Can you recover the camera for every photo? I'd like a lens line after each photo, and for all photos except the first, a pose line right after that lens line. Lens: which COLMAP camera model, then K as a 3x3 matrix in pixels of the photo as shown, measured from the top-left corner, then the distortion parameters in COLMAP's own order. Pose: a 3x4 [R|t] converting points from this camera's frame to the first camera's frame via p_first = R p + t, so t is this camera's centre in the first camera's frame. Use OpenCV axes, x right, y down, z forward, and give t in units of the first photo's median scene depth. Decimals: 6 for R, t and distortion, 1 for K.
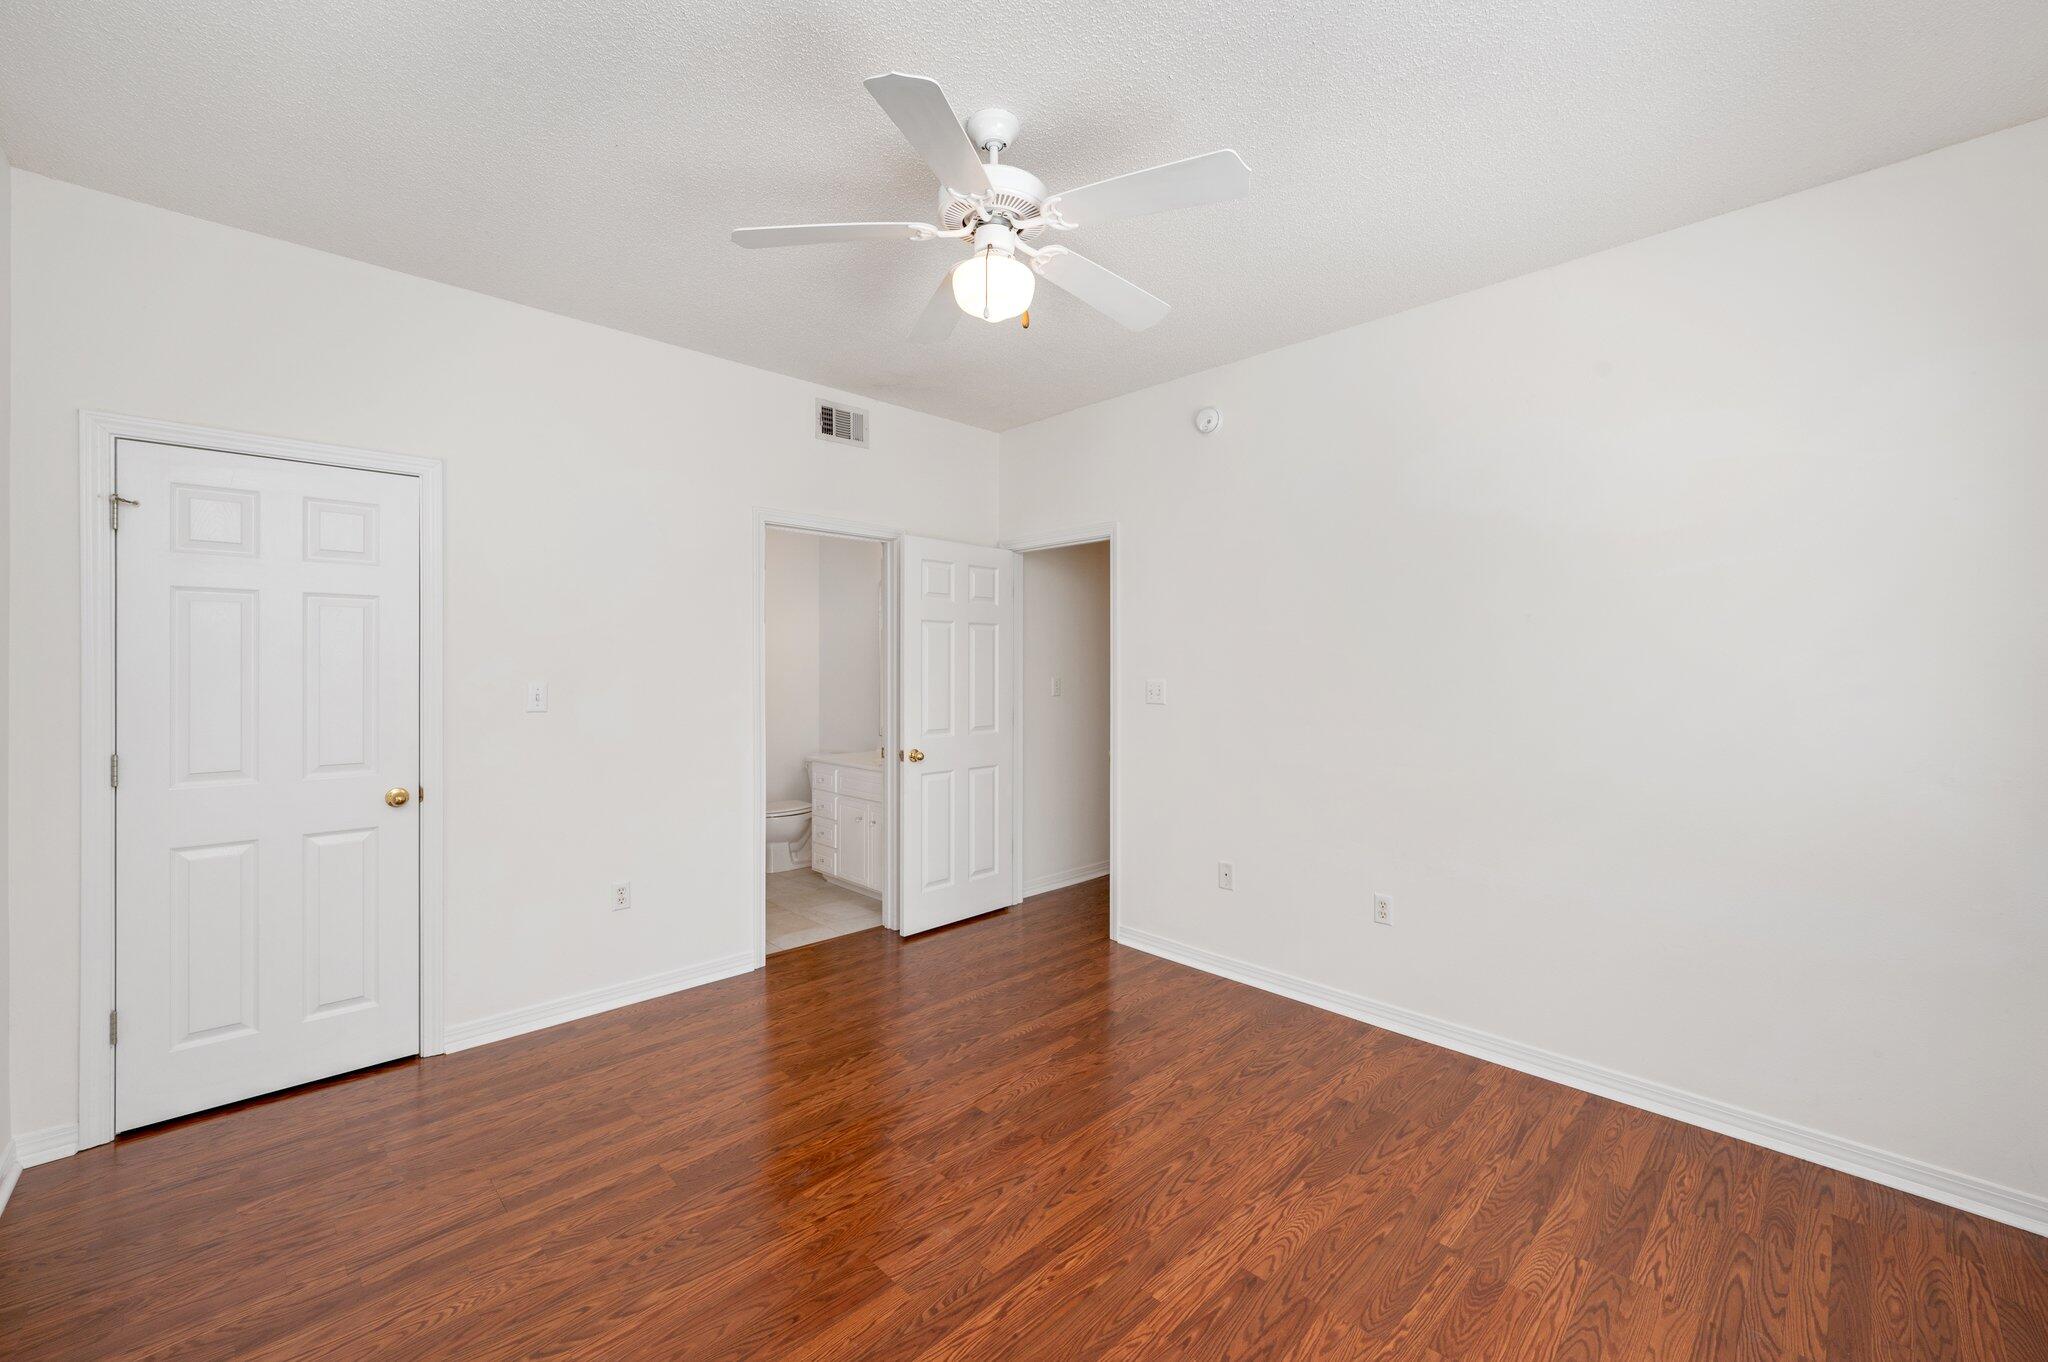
lens RADIAL K [[821.3, 0, 1048.1], [0, 821.3, 664.1], [0, 0, 1]] dist [0.000703, -0.000144]
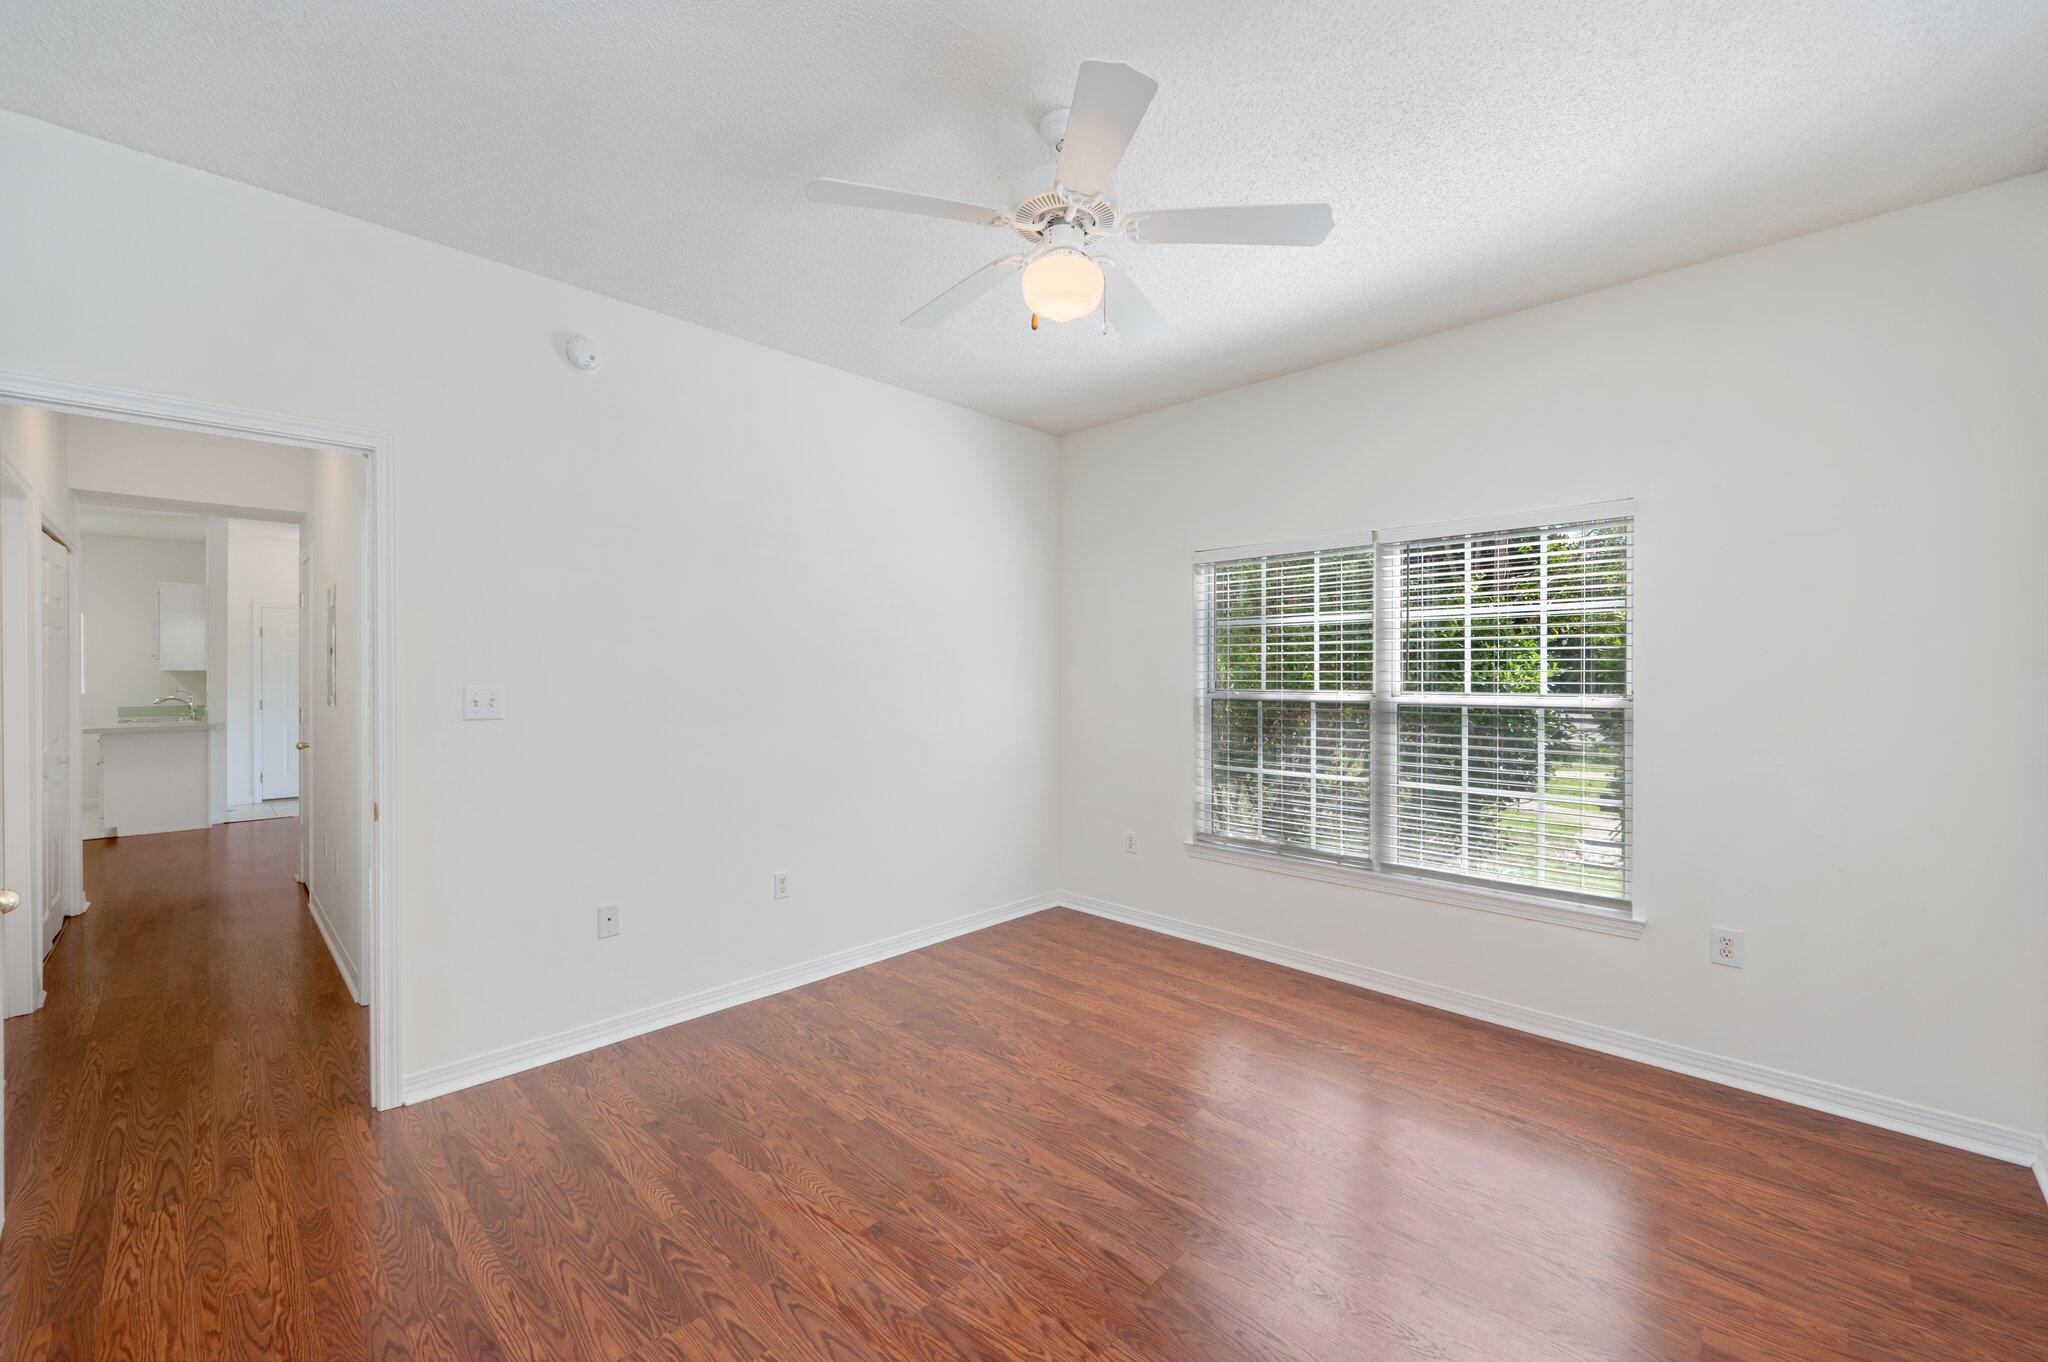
lens RADIAL K [[821.3, 0, 990.1], [0, 821.3, 661.2], [0, 0, 1]] dist [0.000703, -0.000144]
pose [[-0.006043, 0.010460, 0.999927, -0.985597], [-0.007253, 0.999919, -0.010504, 0.003122], [-0.999955, -0.007316, -0.005967, 0.995459]]
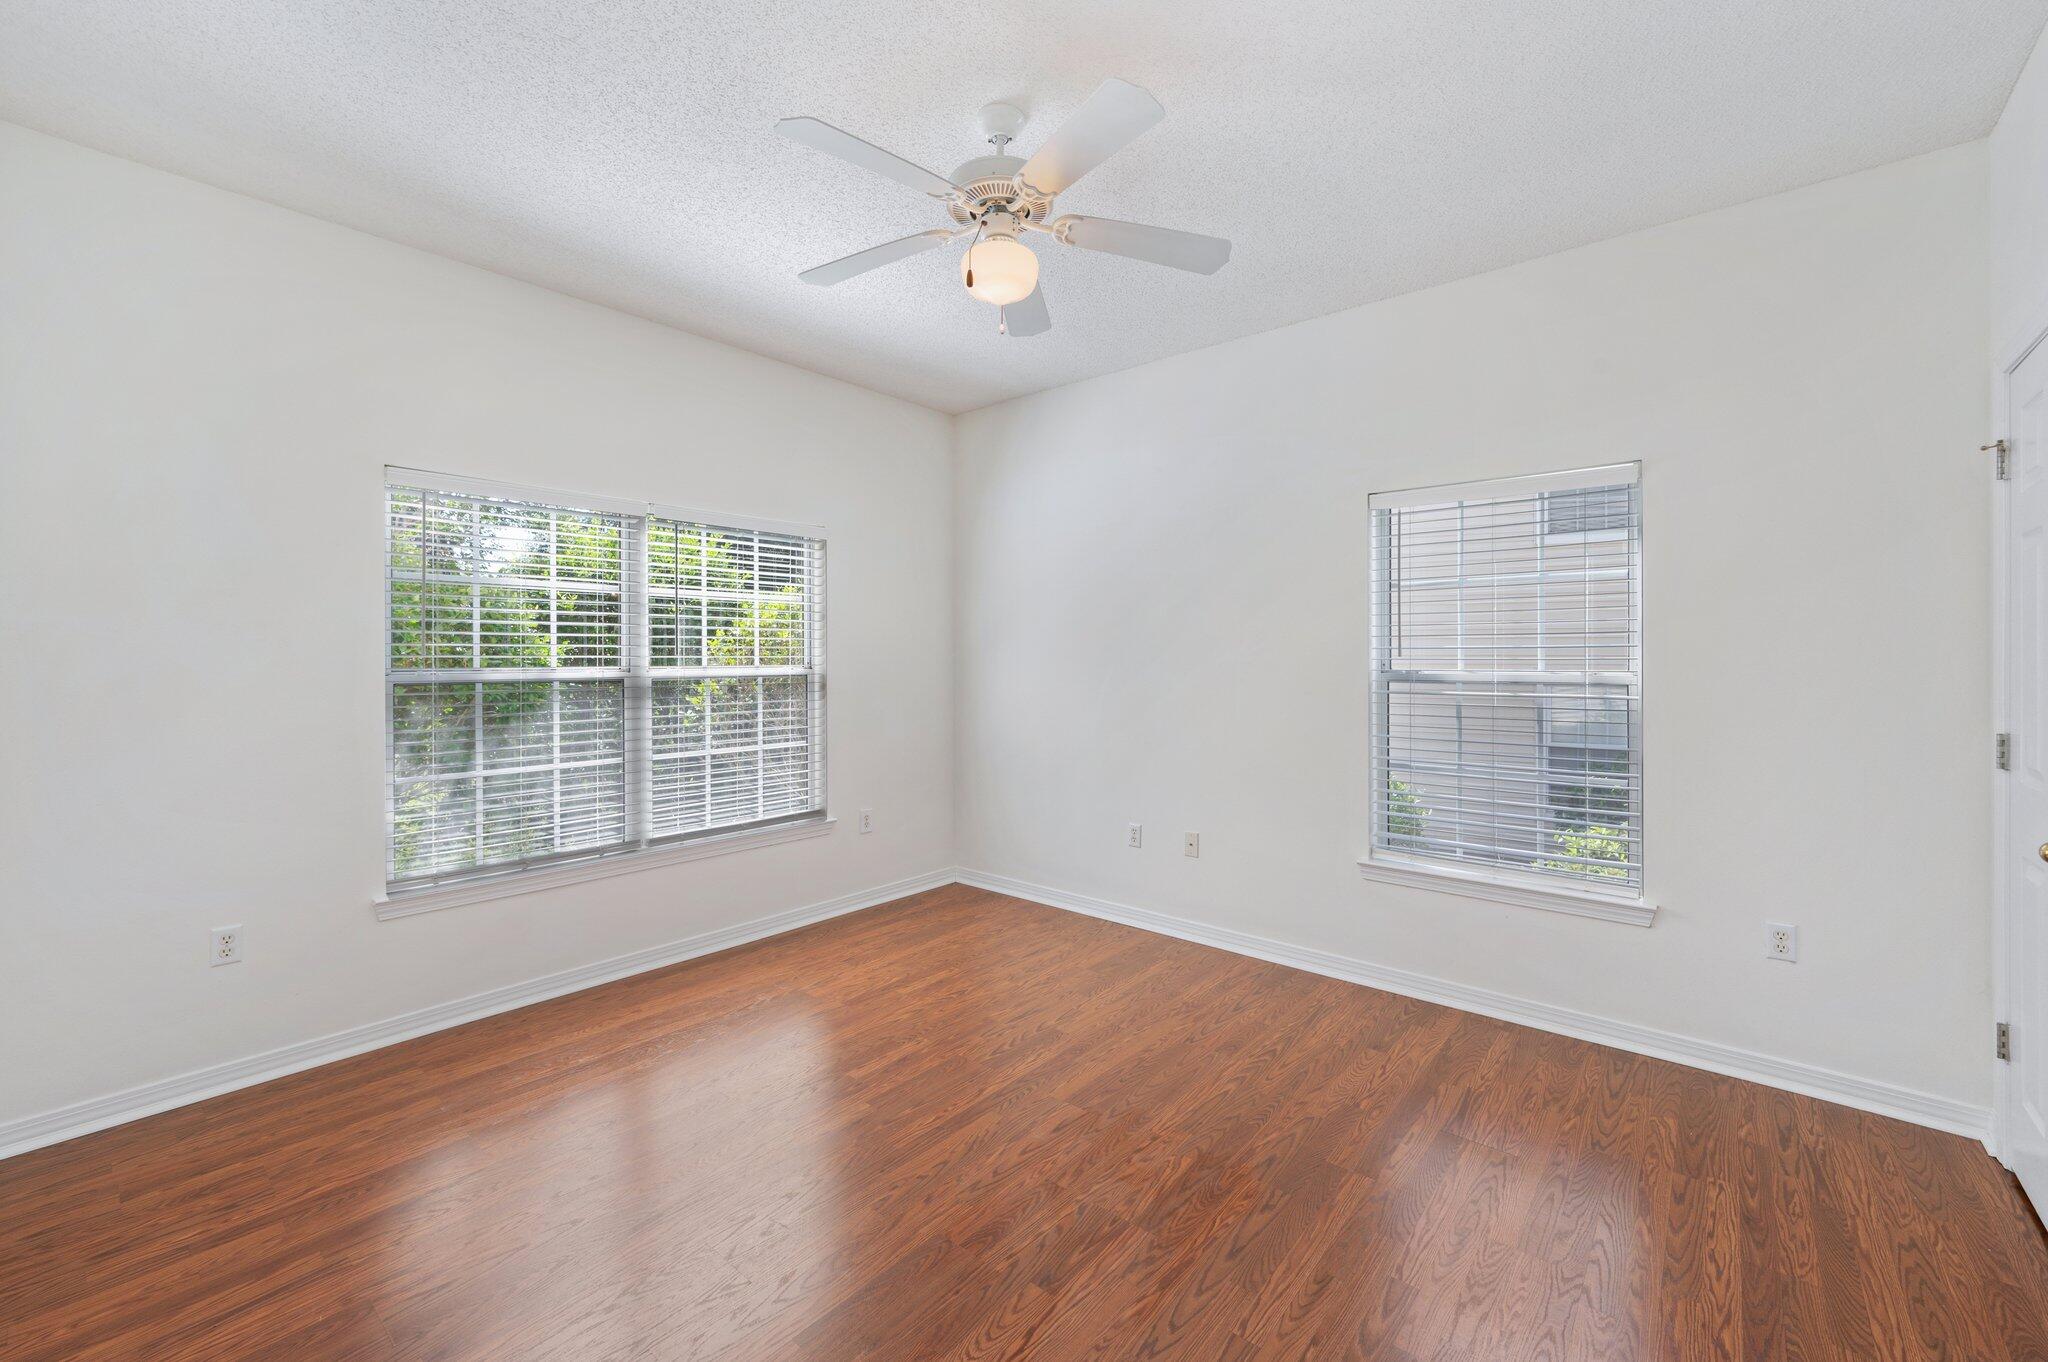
lens RADIAL K [[821.3, 0, 1077.1], [0, 821.3, 653.4], [0, 0, 1]] dist [0.000703, -0.000144]
pose [[-0.990841, -0.002995, -0.135004, -0.020041], [-0.001144, 0.999904, -0.013786, 0.035053], [0.135032, -0.013506, -0.990749, 1.871884]]
